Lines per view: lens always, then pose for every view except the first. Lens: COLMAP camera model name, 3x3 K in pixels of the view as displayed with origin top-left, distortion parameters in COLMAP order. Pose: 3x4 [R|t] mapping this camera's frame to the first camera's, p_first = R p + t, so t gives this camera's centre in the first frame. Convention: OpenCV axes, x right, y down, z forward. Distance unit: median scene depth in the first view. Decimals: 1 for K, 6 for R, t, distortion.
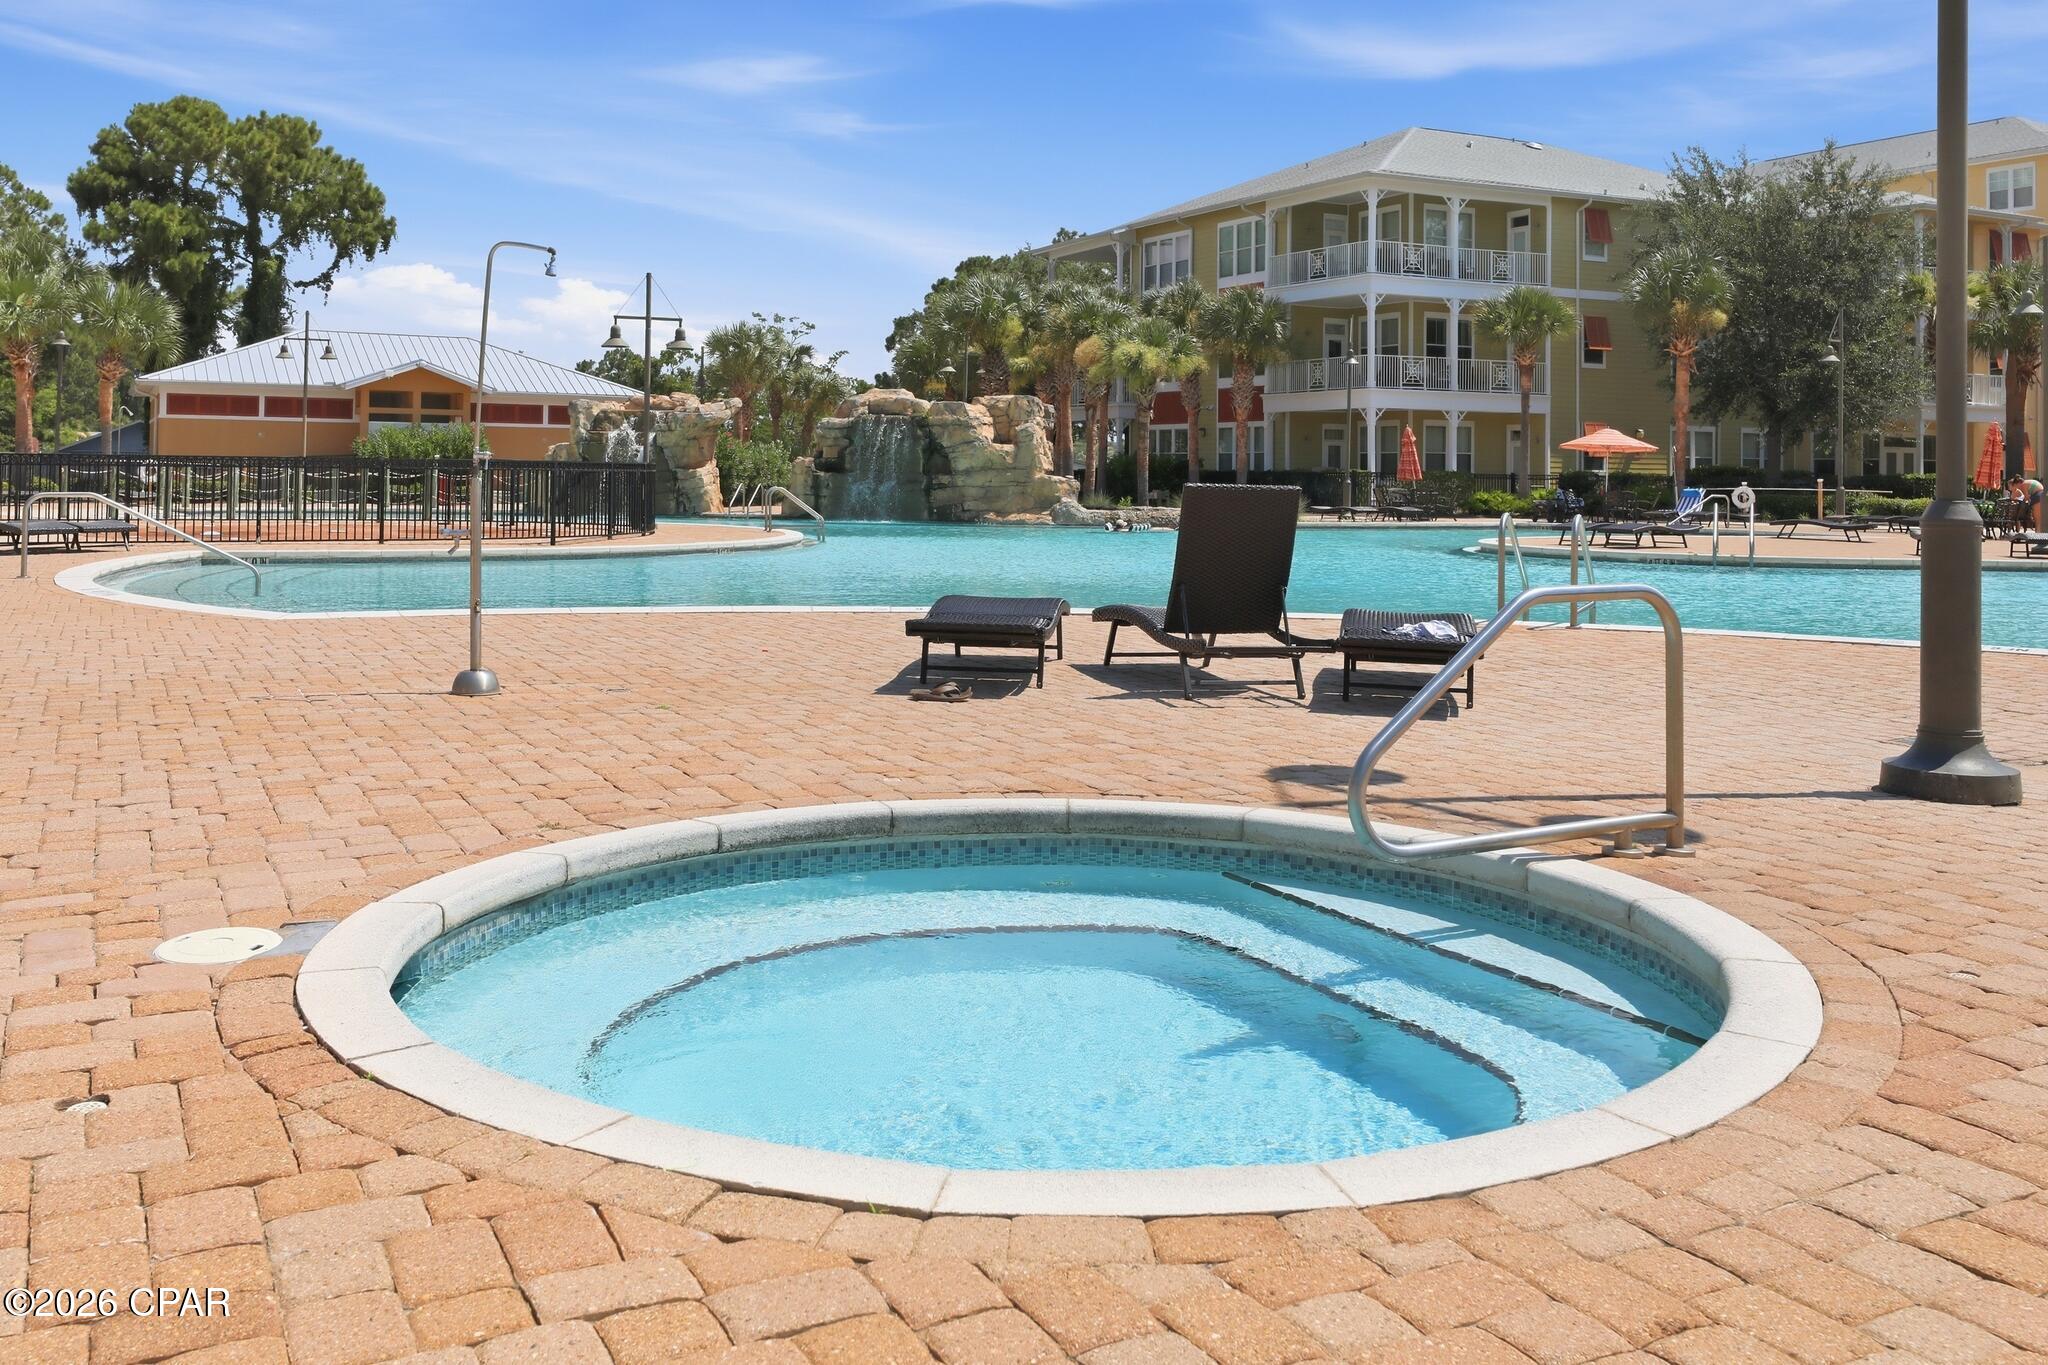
lens RADIAL K [[1776.5, 0, 1029.3], [0, 1776.5, 442.3], [0, 0, 1]] dist [0.006953, 0.003419]
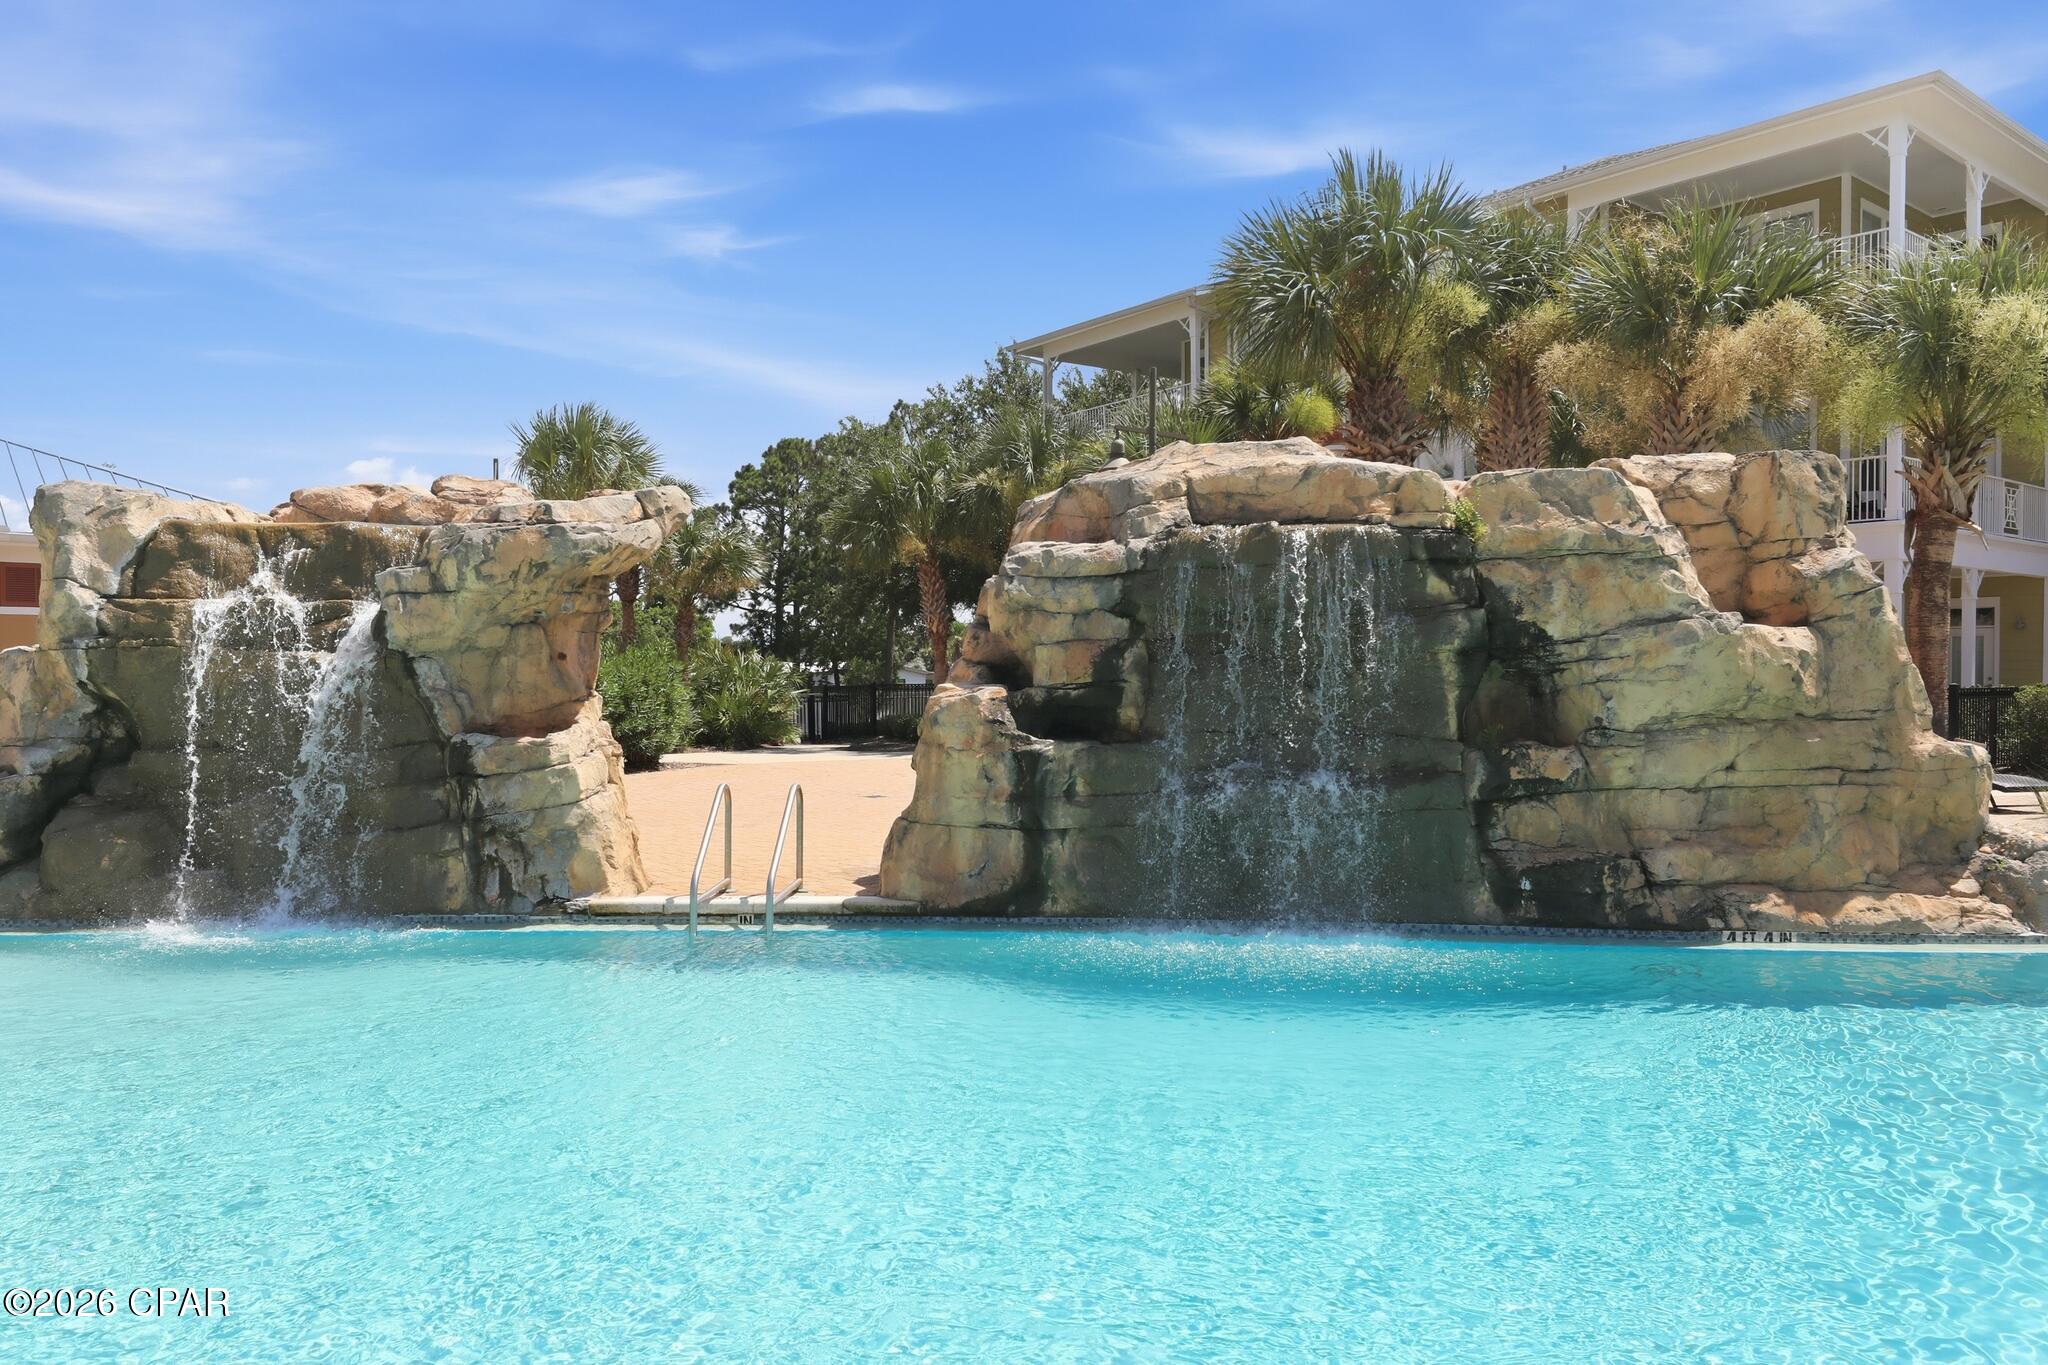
lens RADIAL K [[1428.2, 0, 1026.5], [0, 1428.2, 702.6], [0, 0, 1]] dist [0.002093, 0.005686]
pose [[0.980924, -0.019715, 0.193388, -0.131213], [0.012182, 0.999123, 0.040065, 0.001983], [-0.194009, -0.036945, 0.980304, 0.643810]]
